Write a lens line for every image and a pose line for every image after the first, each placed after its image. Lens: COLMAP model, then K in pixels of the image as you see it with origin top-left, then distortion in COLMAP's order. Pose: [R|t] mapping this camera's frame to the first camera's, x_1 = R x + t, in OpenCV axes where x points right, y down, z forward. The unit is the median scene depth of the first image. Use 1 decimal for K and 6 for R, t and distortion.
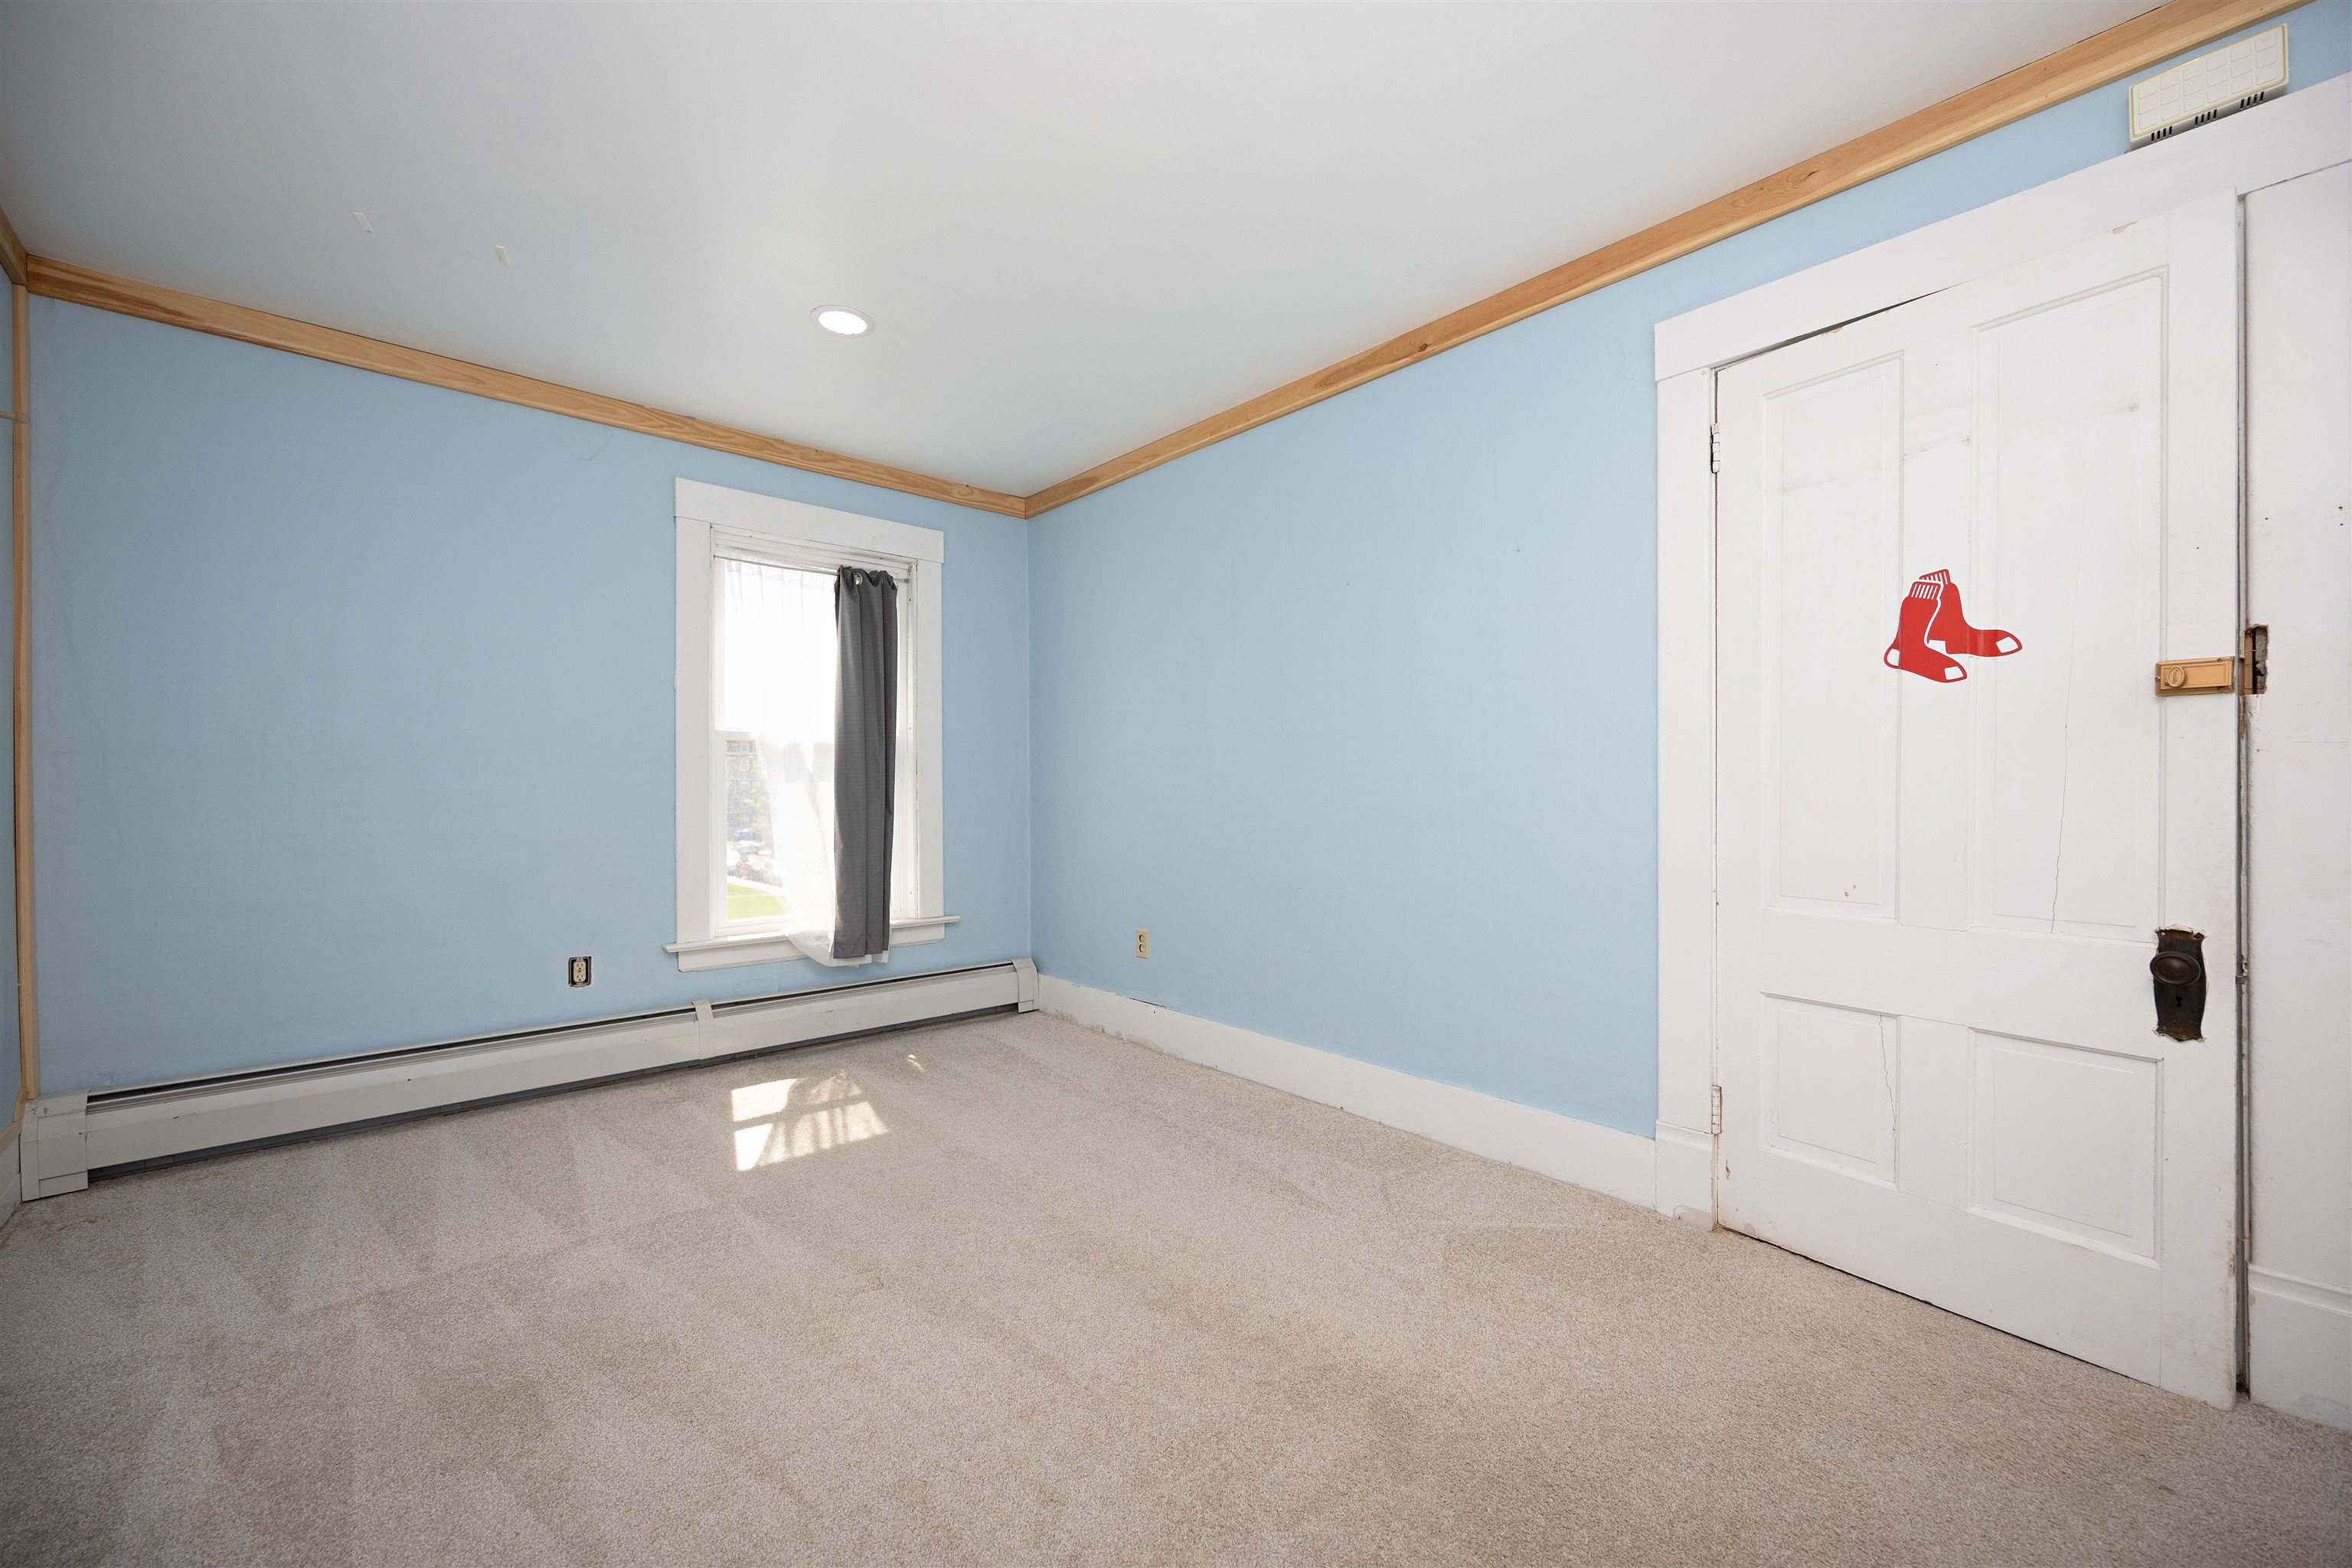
lens RADIAL K [[920.8, 0, 1132.2], [0, 920.8, 789.2], [0, 0, 1]] dist [-0.005289, 0.001108]
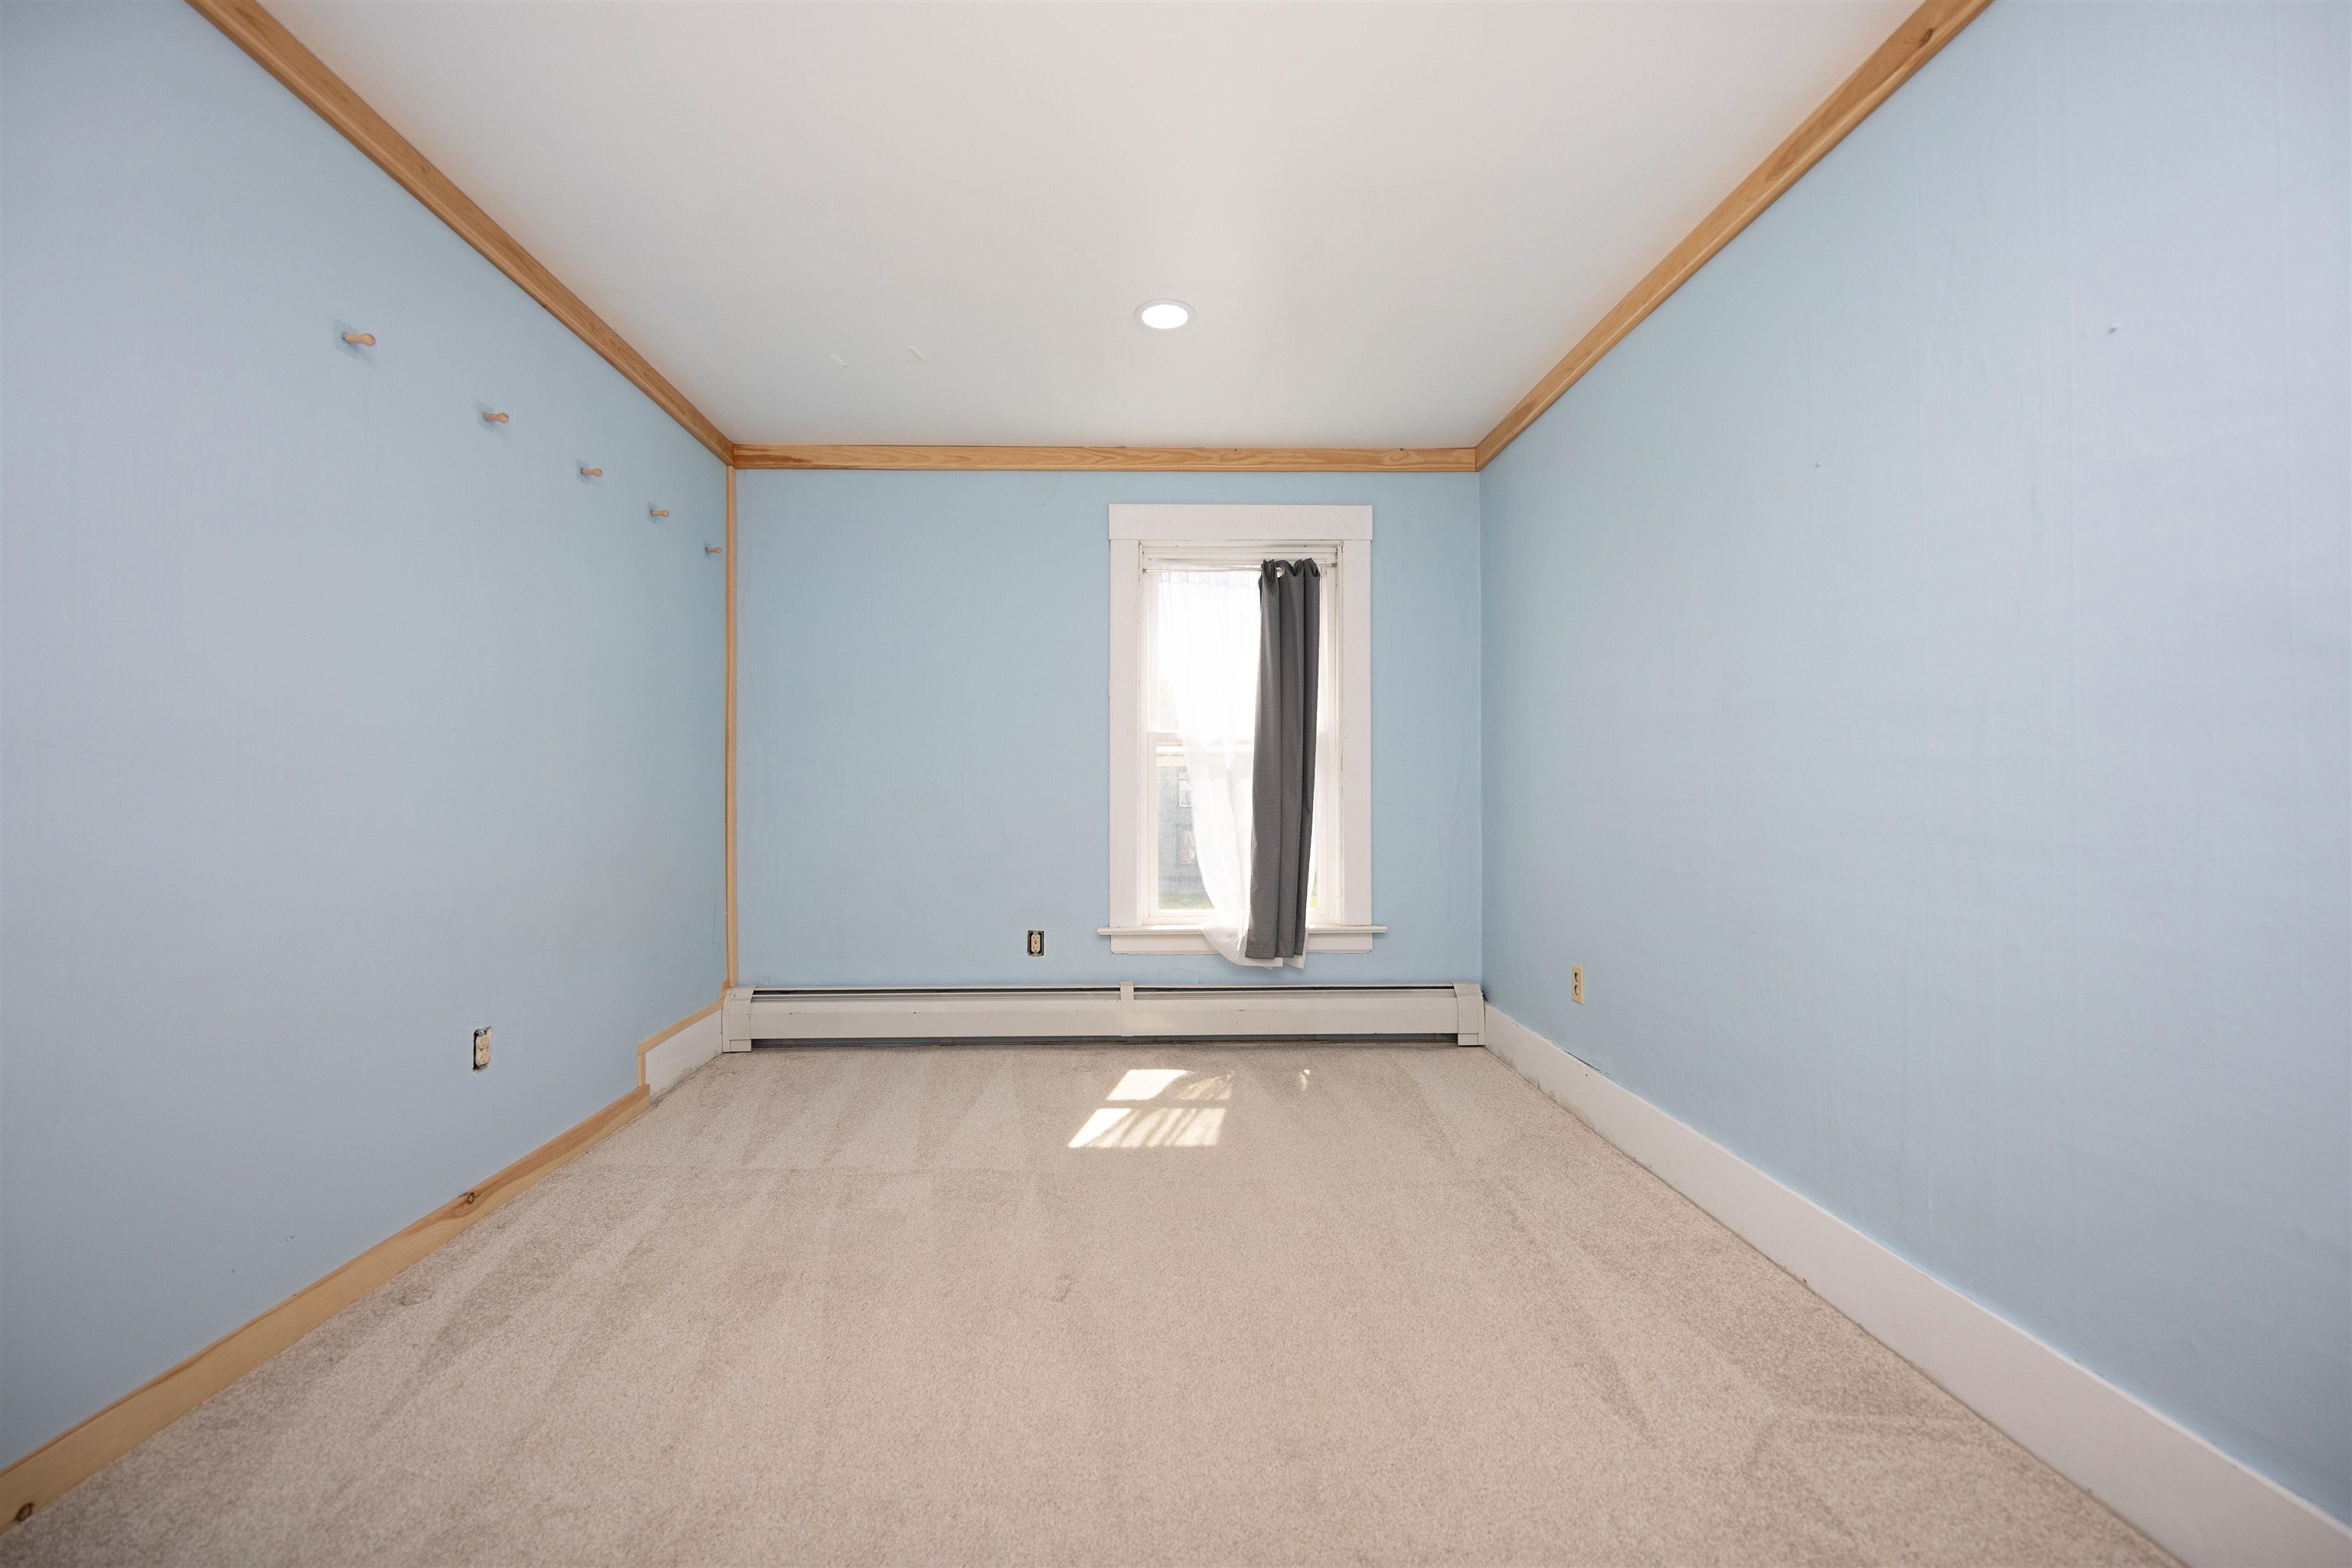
lens RADIAL K [[920.8, 0, 1174.3], [0, 920.8, 783.8], [0, 0, 1]] dist [-0.005289, 0.001108]
pose [[0.768887, -0.004265, -0.639371, 0.265786], [0.001840, 0.999988, -0.004457, 0.001282], [0.639382, 0.002251, 0.768886, 0.198795]]
